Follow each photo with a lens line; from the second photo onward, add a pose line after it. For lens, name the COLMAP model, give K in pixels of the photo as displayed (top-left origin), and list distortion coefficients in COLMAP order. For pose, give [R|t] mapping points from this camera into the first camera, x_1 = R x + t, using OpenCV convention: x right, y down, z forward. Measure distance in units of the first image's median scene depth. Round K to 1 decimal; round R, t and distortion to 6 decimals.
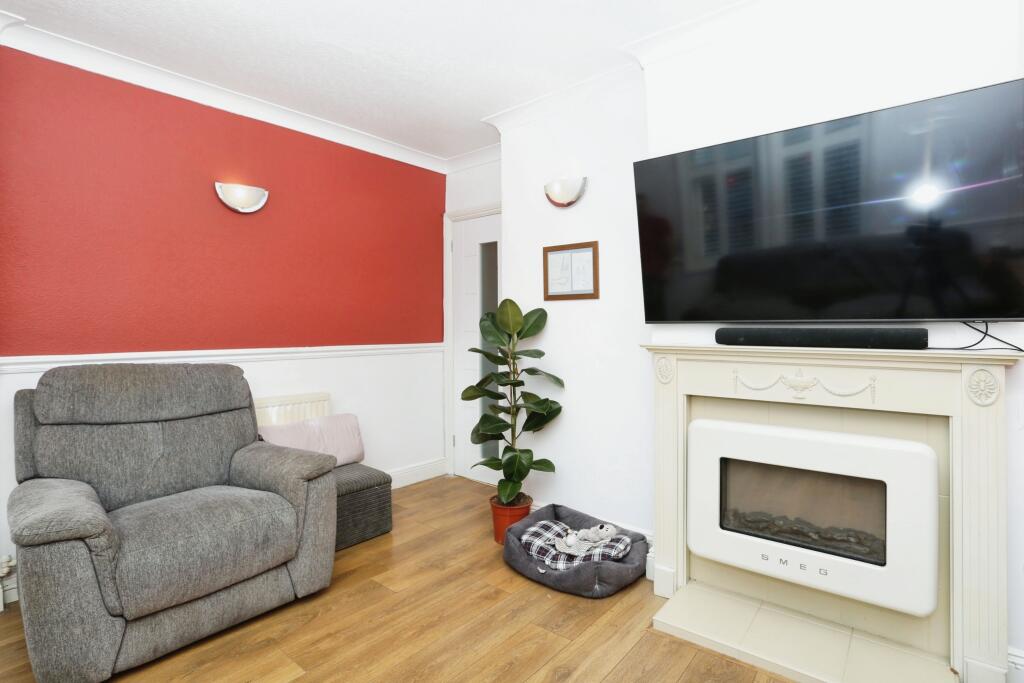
lens RADIAL K [[512.0, 0, 510.8], [0, 512.0, 320.3], [0, 0, 1]] dist [-0.068215, 0.025065]
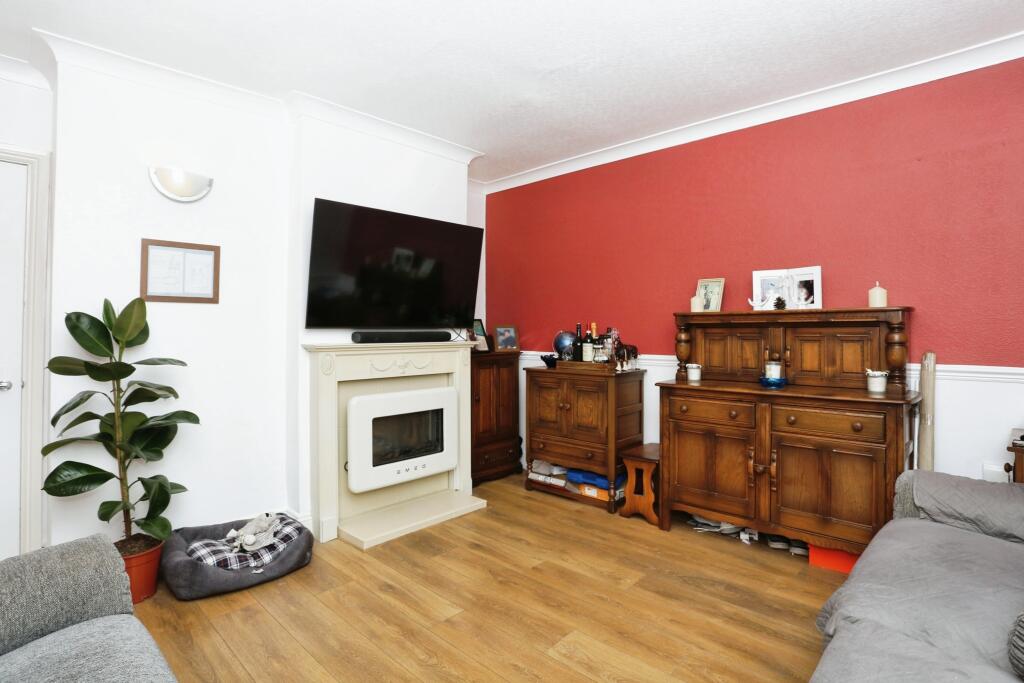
lens RADIAL K [[512.0, 0, 510.8], [0, 512.0, 320.3], [0, 0, 1]] dist [-0.068215, 0.025065]
pose [[0.056614, 0.021678, 0.998161, -0.927502], [-0.005766, 0.999755, -0.021386, 0.009893], [-0.998379, -0.004545, 0.056725, 0.441264]]
